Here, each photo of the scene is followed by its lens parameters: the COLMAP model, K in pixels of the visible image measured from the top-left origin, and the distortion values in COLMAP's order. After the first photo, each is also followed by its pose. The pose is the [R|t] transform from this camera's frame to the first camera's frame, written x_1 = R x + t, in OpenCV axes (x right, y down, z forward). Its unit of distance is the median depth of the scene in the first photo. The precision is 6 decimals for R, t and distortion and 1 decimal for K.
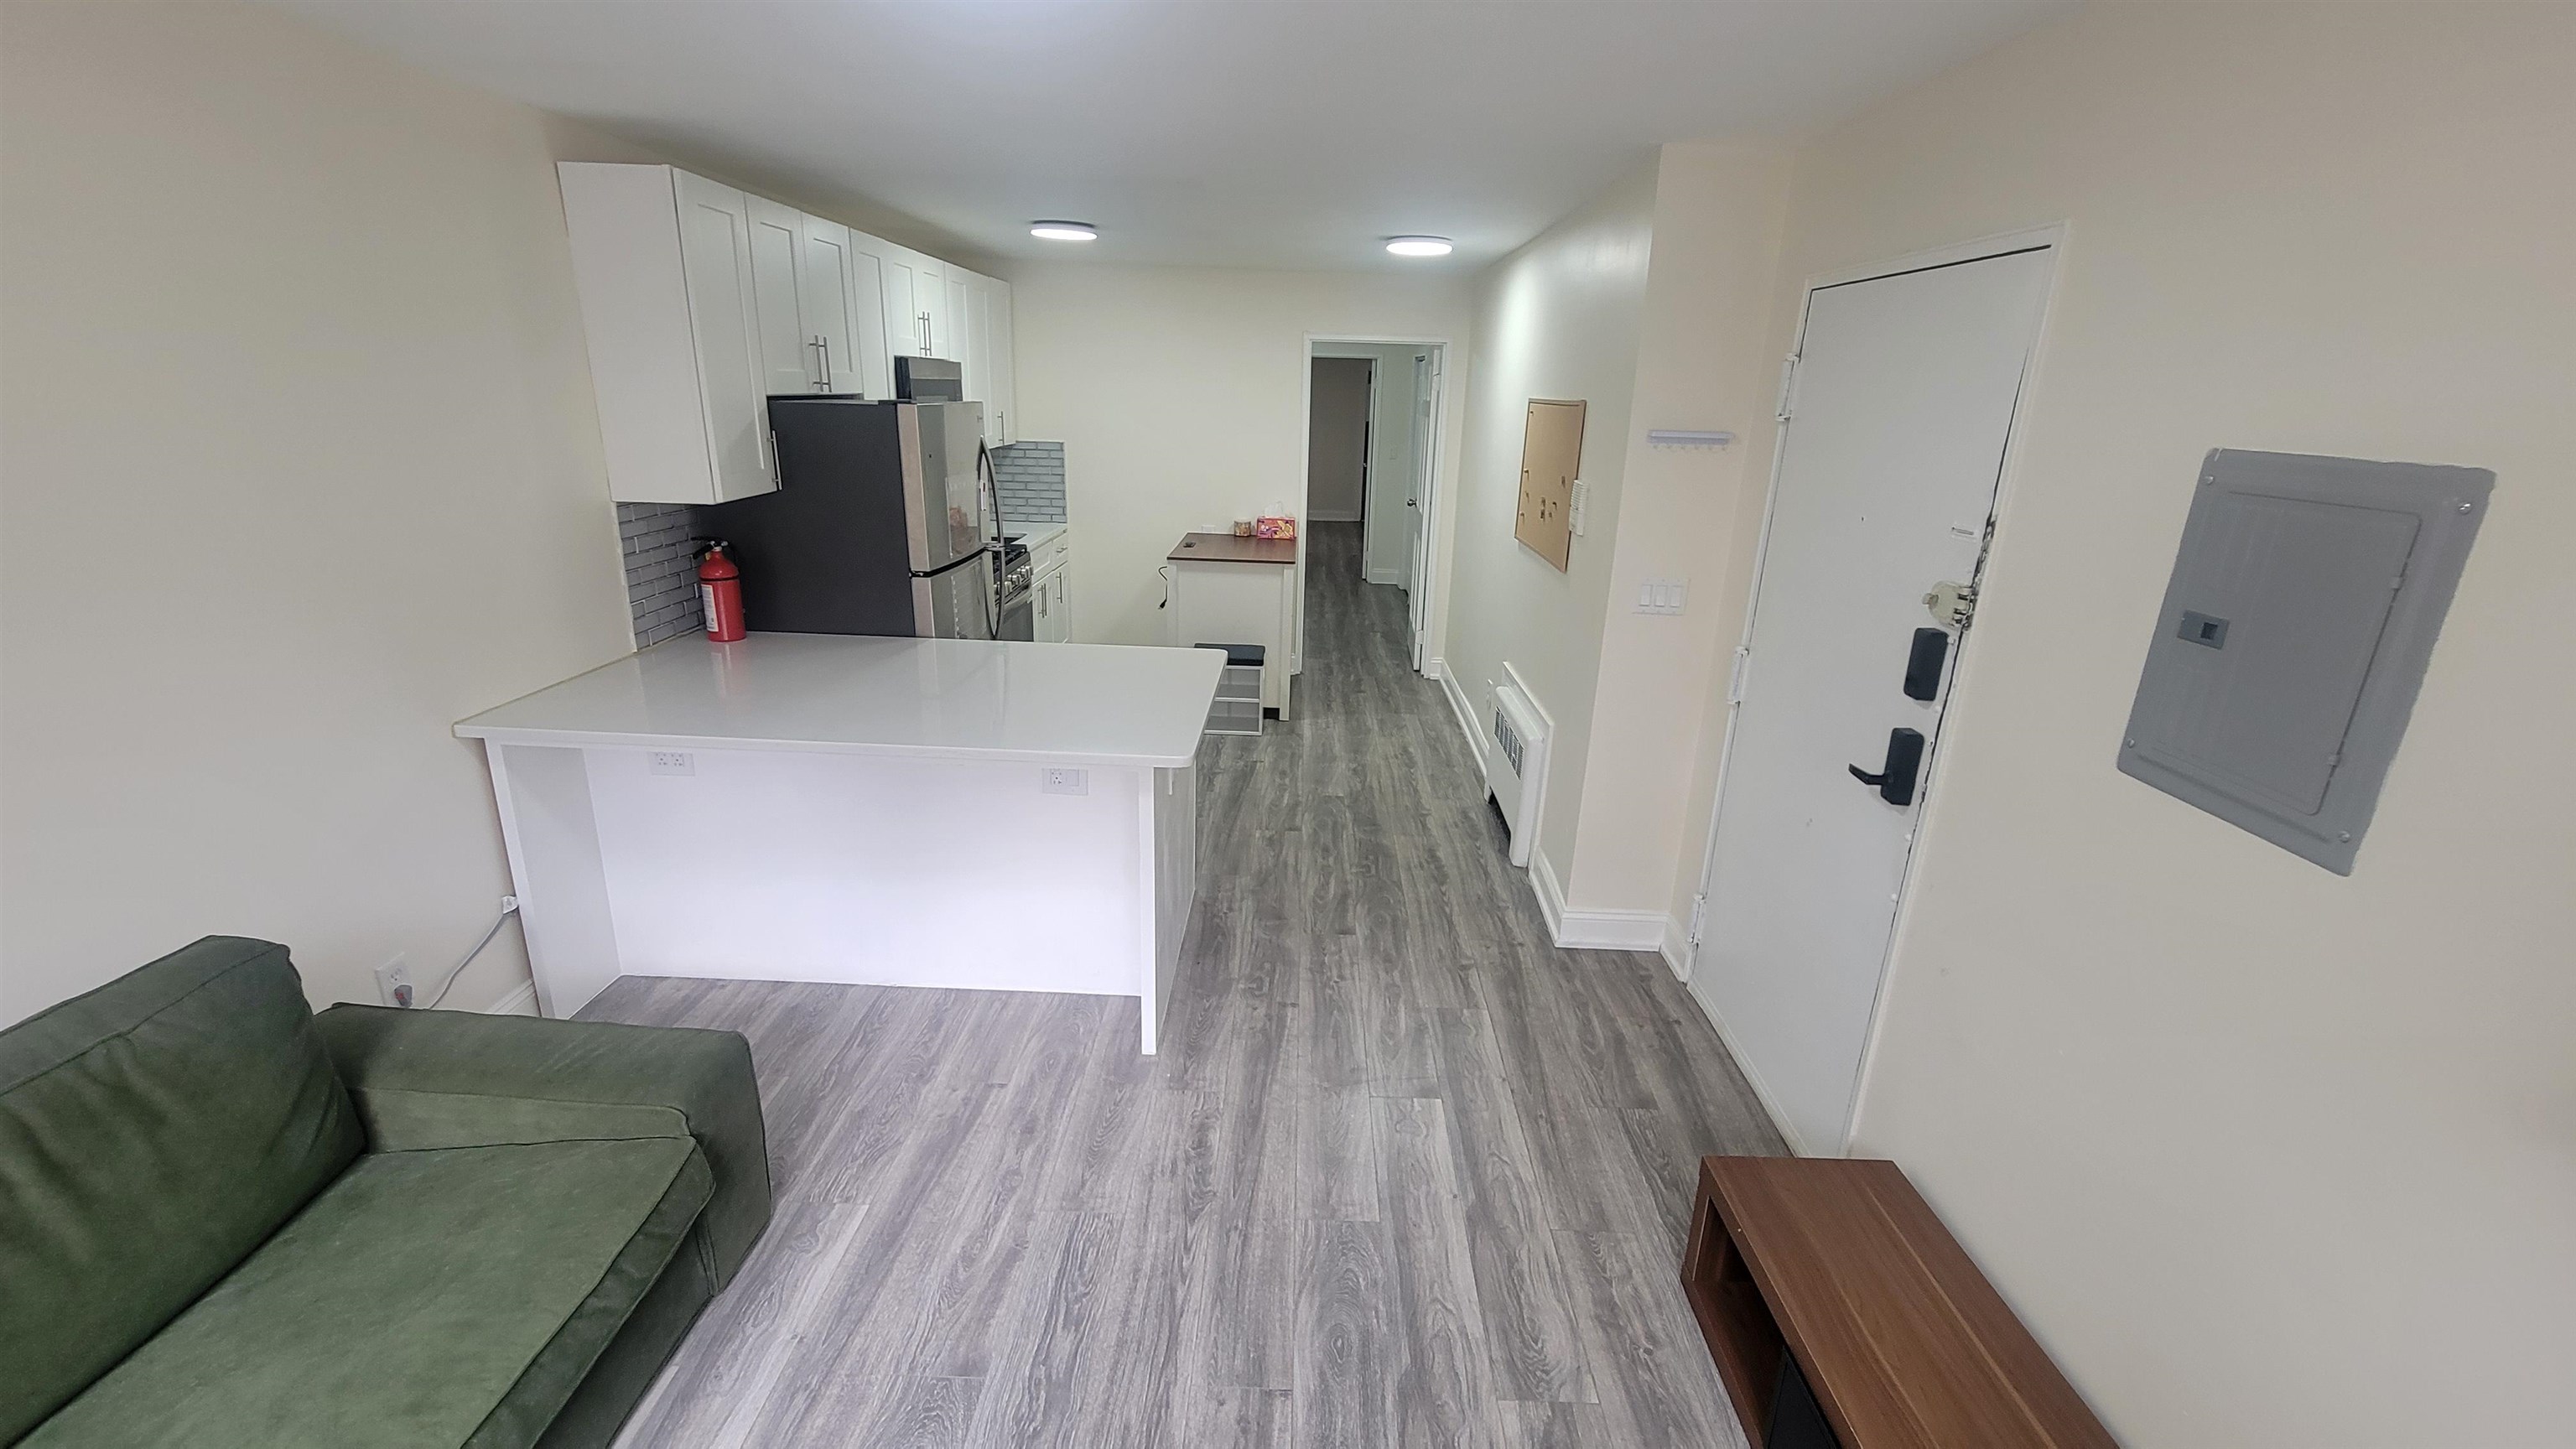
lens RADIAL K [[1056.5, 0, 1290.1], [0, 1056.5, 725.5], [0, 0, 1]] dist [-0.001097, 0.000150]
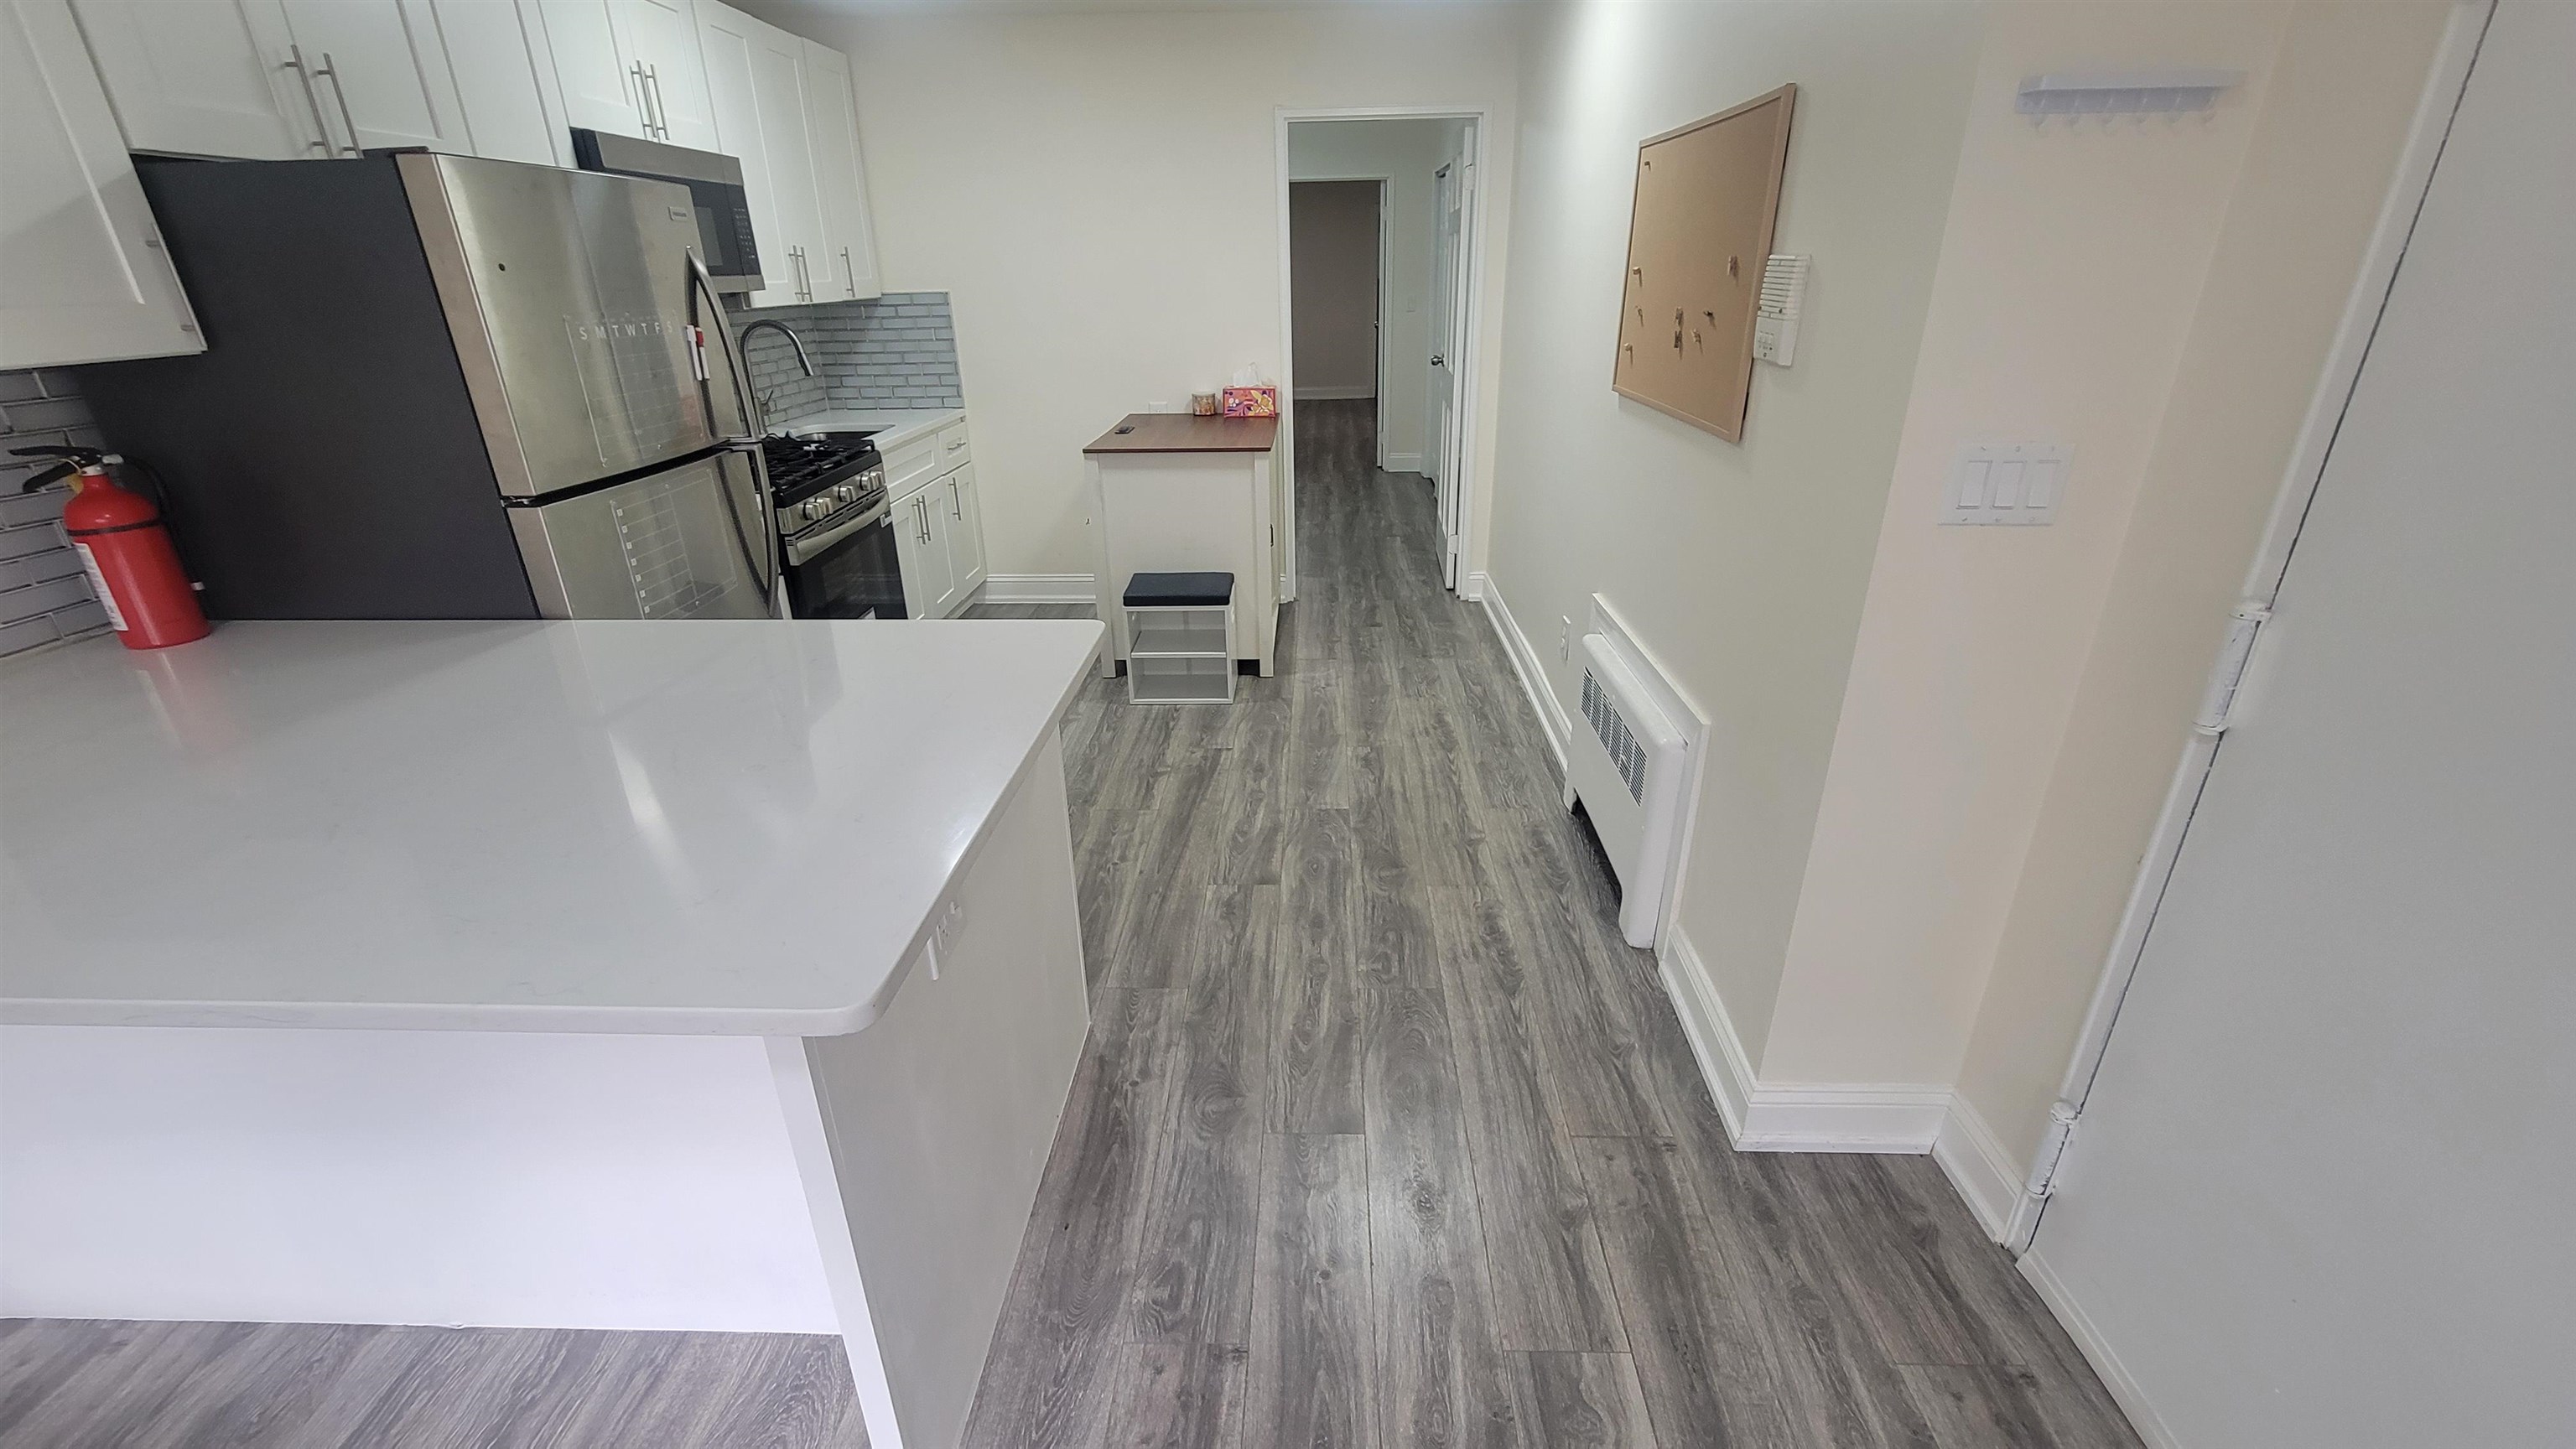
lens RADIAL K [[1056.5, 0, 1288.8], [0, 1056.5, 724.2], [0, 0, 1]] dist [-0.001097, 0.000150]
pose [[0.998863, -0.037549, -0.029376, 0.037965], [0.040282, 0.994297, 0.098742, -0.056099], [0.025500, -0.099813, 0.994679, 0.384497]]
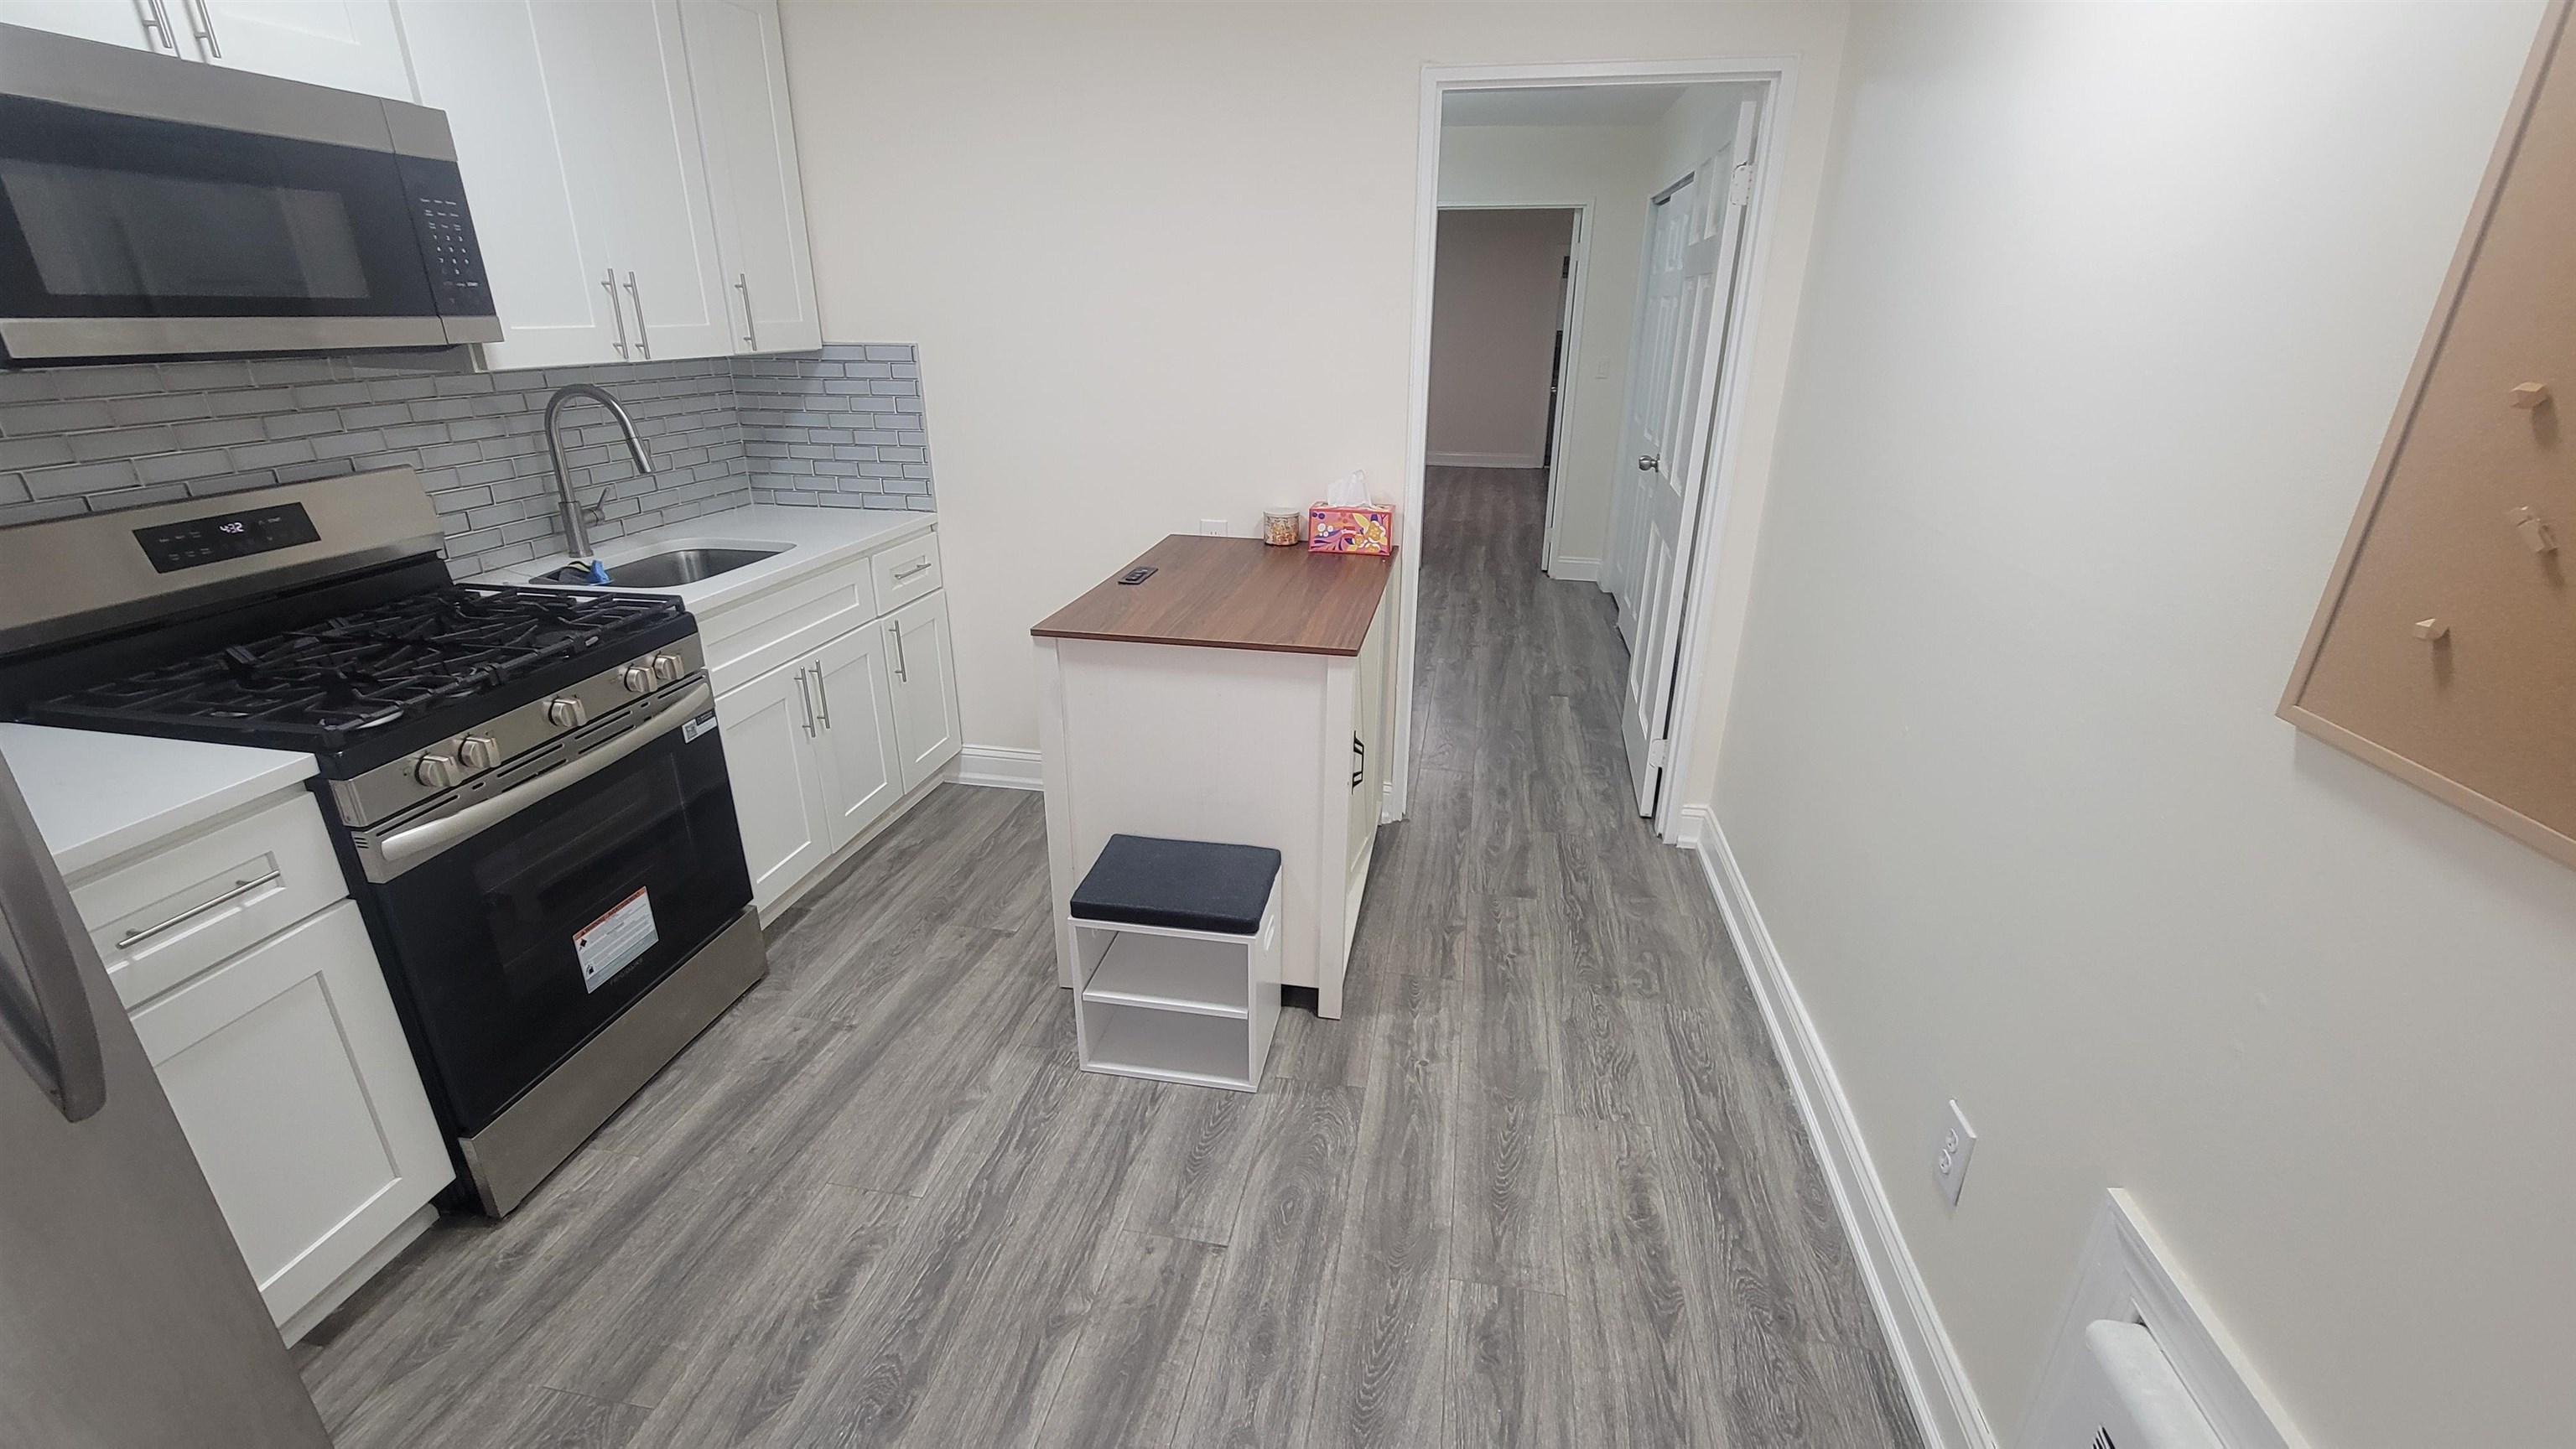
lens RADIAL K [[1056.5, 0, 1290.9], [0, 1056.5, 725.1], [0, 0, 1]] dist [-0.001097, 0.000150]
pose [[0.986844, 0.039322, -0.156823, 0.052453], [-0.029611, 0.997524, 0.063788, -0.190876], [0.158943, -0.058305, 0.985565, 0.788913]]
